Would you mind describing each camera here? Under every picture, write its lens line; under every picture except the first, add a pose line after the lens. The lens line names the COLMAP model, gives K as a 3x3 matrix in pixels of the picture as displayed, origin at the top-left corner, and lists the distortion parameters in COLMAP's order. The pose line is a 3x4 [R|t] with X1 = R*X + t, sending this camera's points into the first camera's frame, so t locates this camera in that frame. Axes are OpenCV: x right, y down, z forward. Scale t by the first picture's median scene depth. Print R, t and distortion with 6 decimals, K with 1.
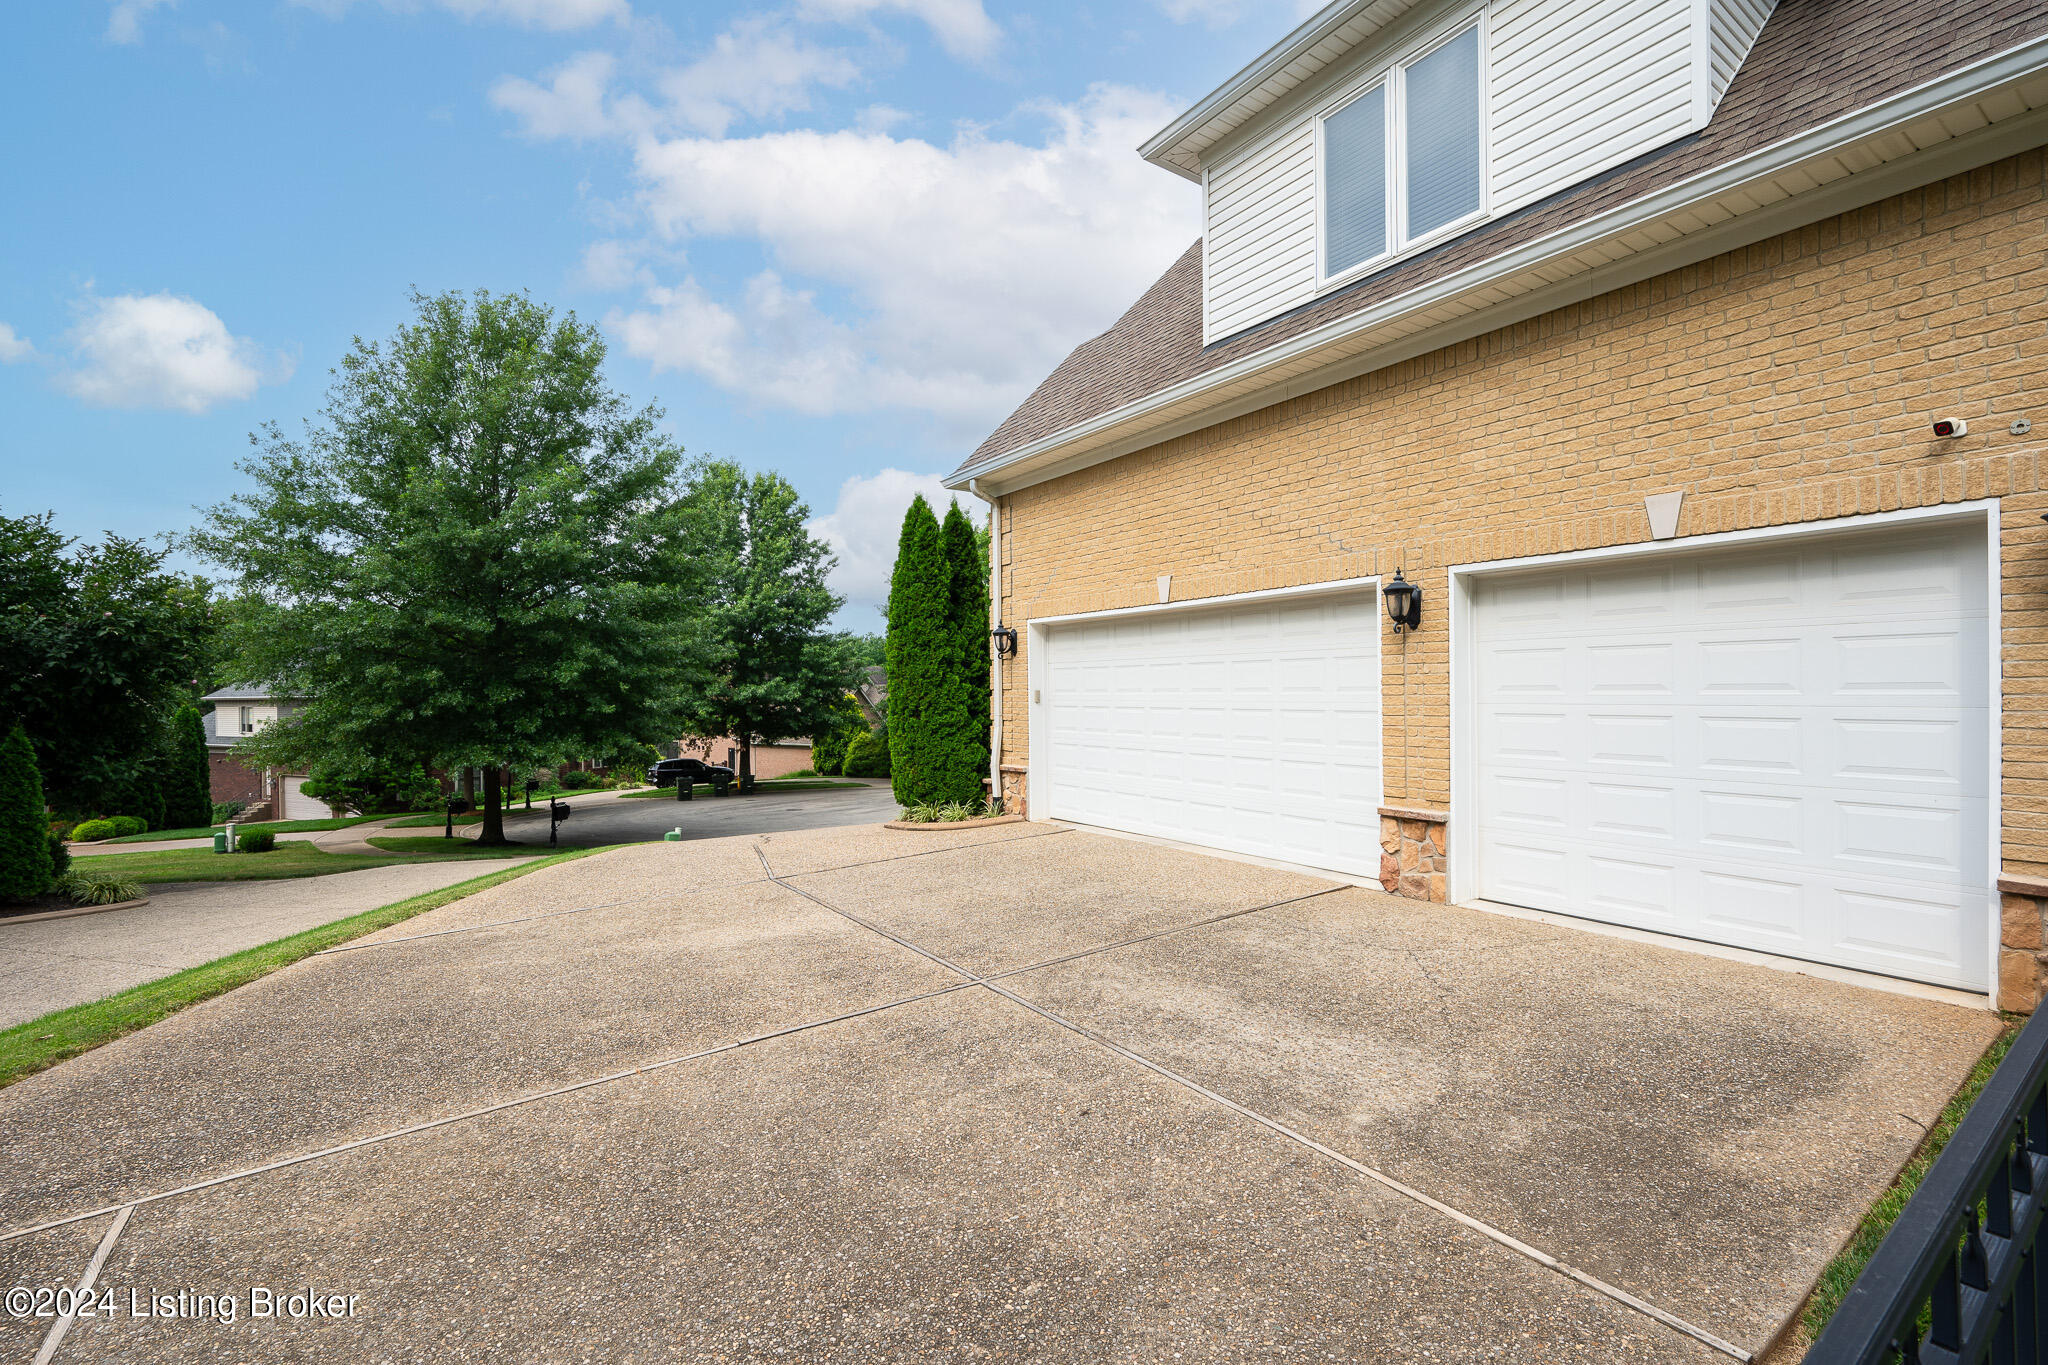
lens RADIAL K [[887.0, 0, 1024.0], [0, 887.0, 682.5], [0, 0, 1]] dist [-0.001057, -0.000449]
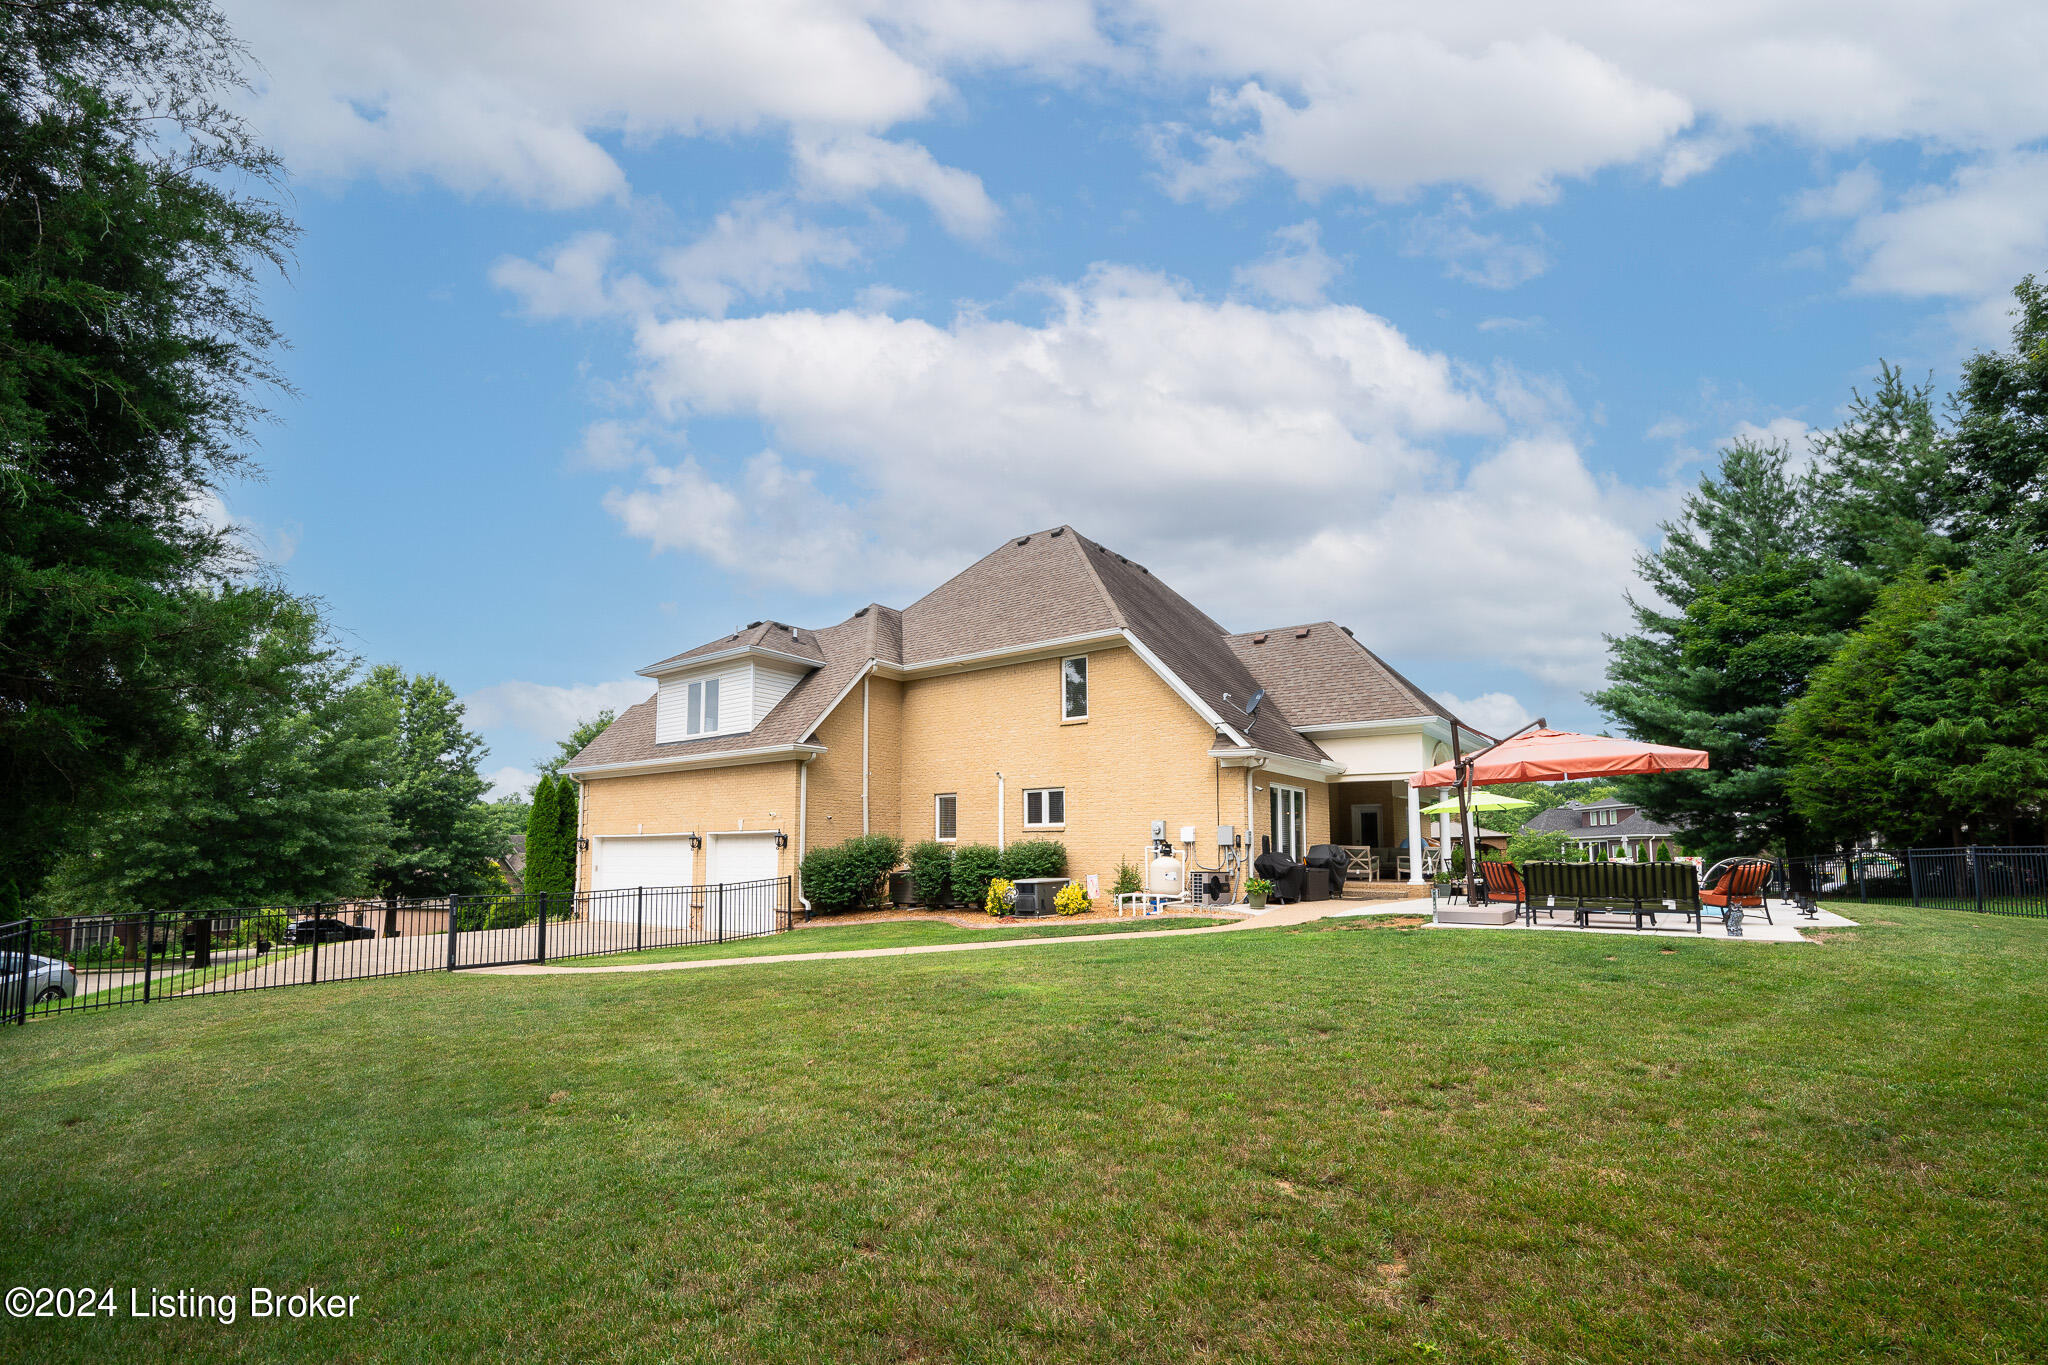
lens RADIAL K [[893.3, 0, 990.5], [0, 893.3, 787.1], [0, 0, 1]] dist [-0.000495, -0.000080]
pose [[0.949333, 0.036897, 0.312100, 0.103696], [-0.014428, 0.997154, -0.073997, -0.015109], [-0.313942, 0.065745, 0.947163, -0.628796]]
